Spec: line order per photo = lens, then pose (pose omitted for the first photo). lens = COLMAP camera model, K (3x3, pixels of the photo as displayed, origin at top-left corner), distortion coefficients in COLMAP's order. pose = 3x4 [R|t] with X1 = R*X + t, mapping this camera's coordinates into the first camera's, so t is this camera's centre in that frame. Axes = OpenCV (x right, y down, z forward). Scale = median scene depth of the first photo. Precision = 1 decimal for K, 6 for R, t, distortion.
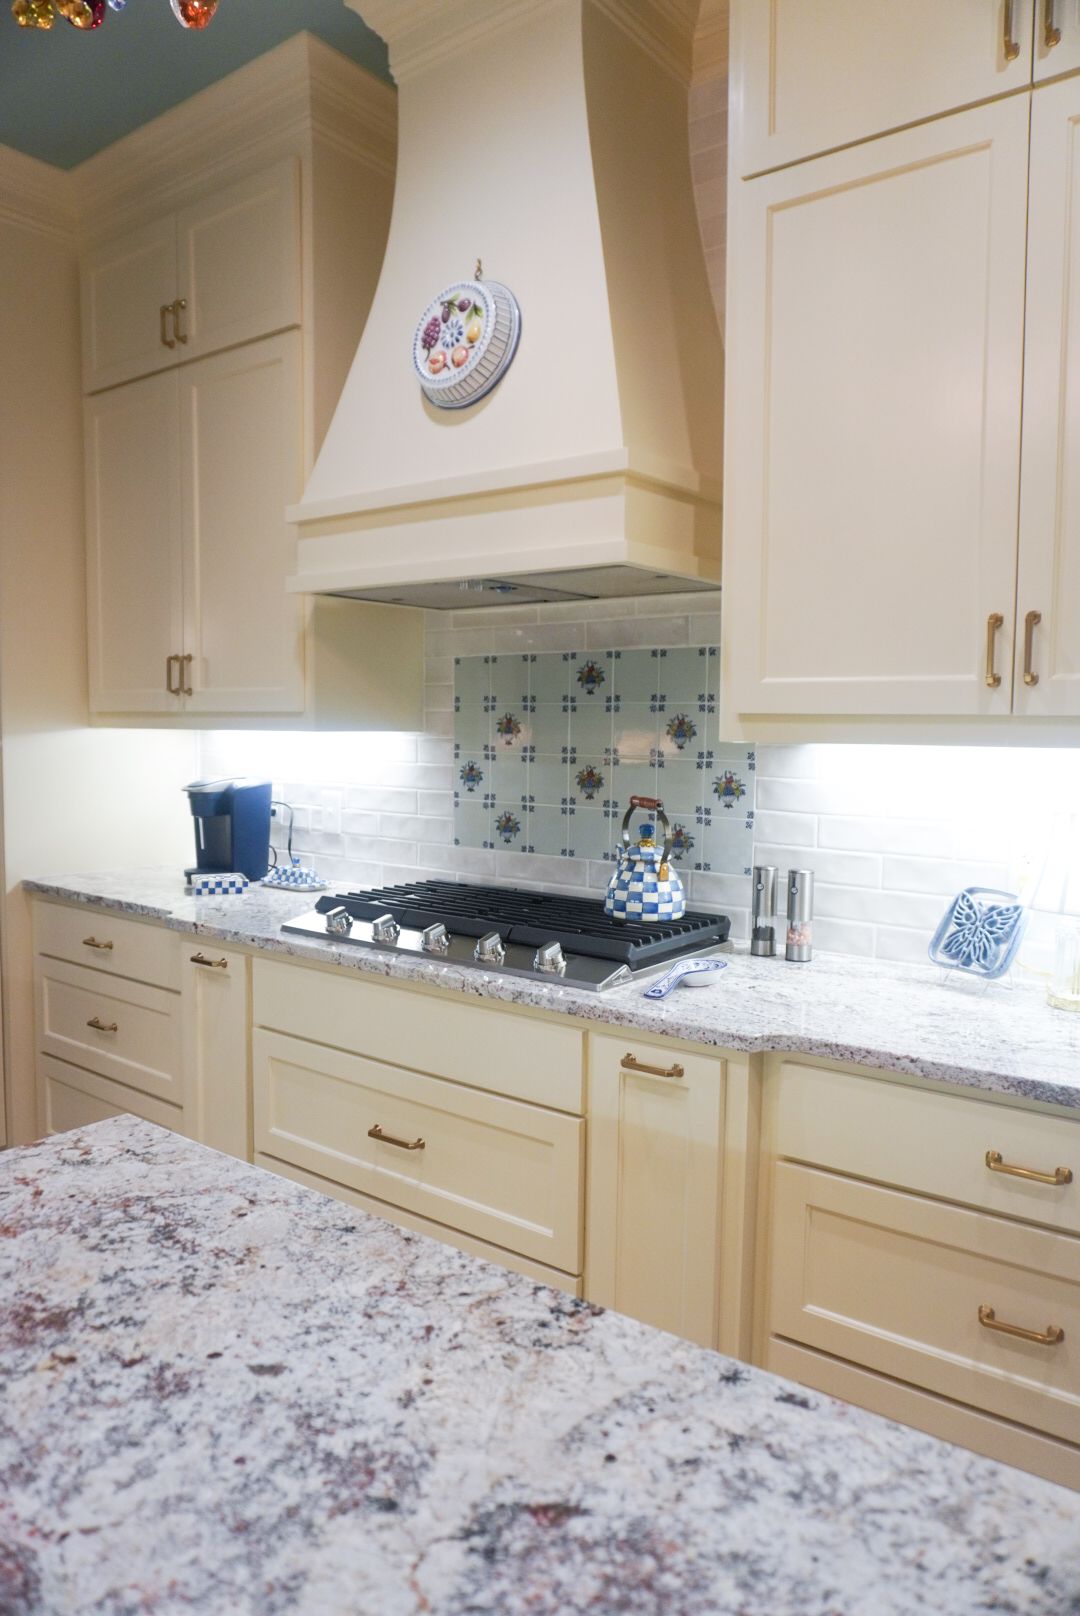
lens RADIAL K [[1084.5, 0, 540.0], [0, 1084.5, 808.0], [0, 0, 1]] dist [-0.047127, 0.028216]
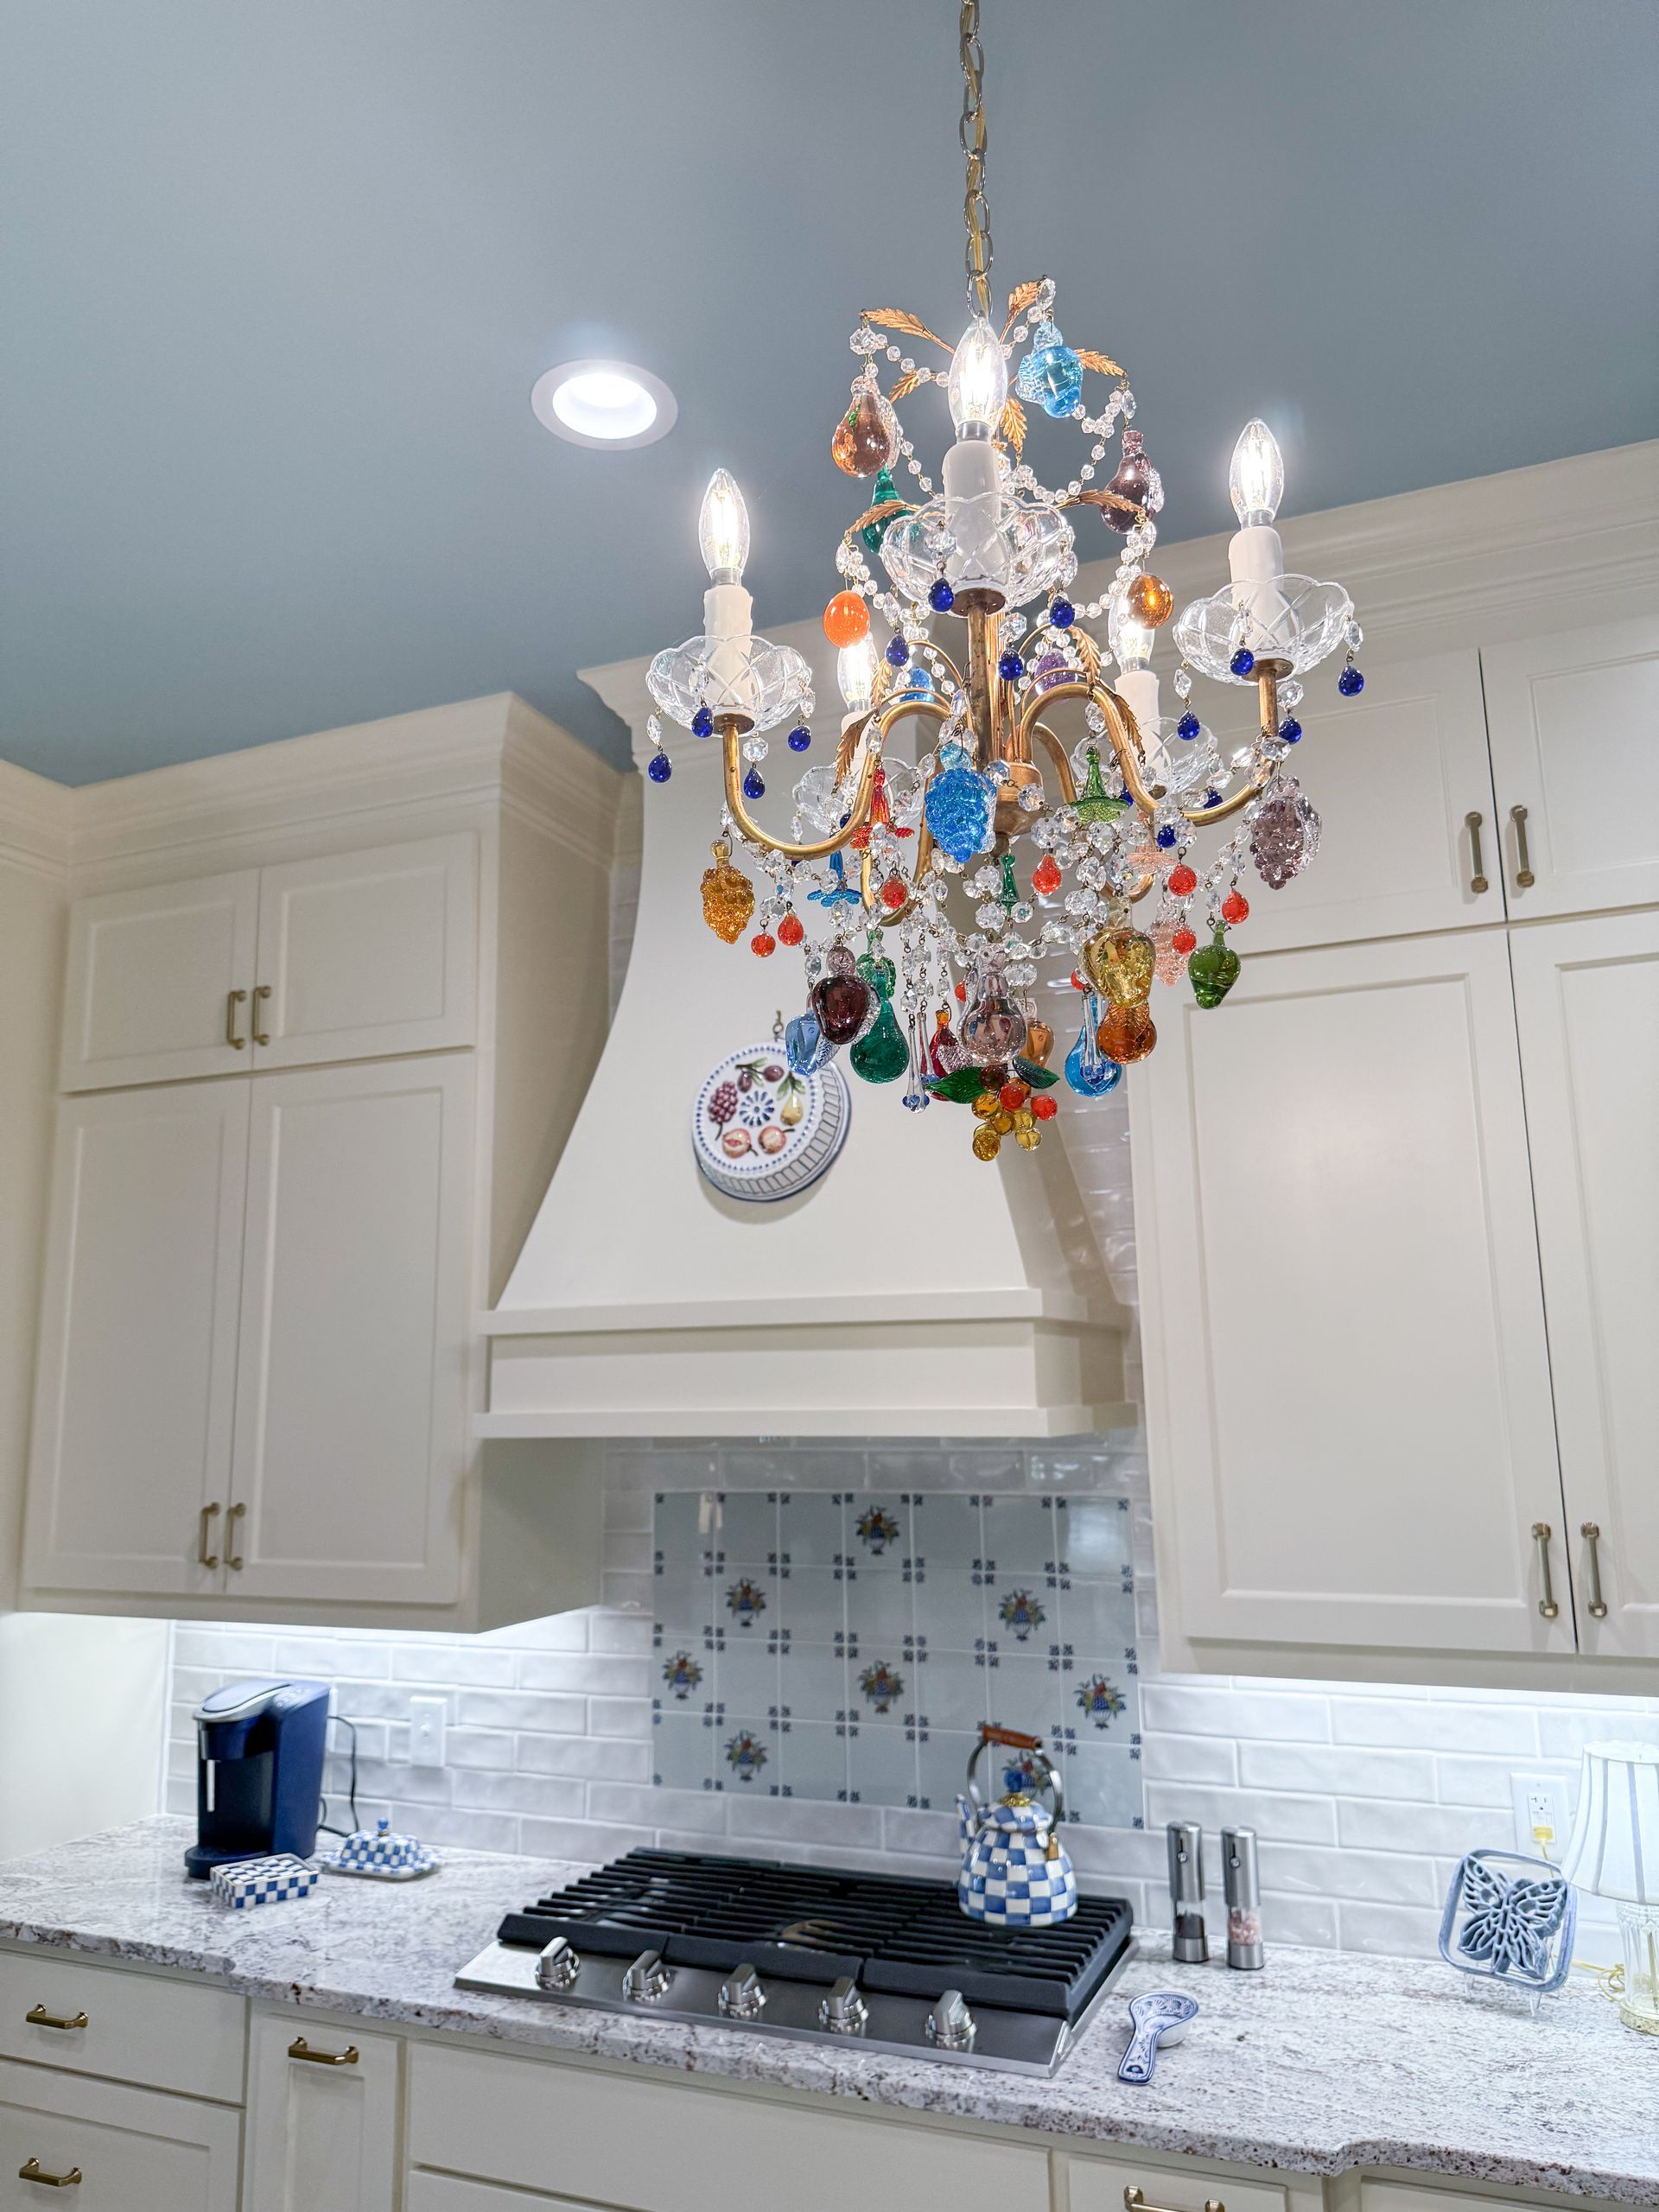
lens RADIAL K [[1579.4, 0, 829.5], [0, 1579.4, 1106.0], [0, 0, 1]] dist [0.010564, -0.020106]
pose [[0.968066, 0.024070, 0.249539, -0.289572], [0.042745, 0.964957, -0.258904, -0.142812], [-0.247026, 0.261303, 0.933112, -0.046211]]
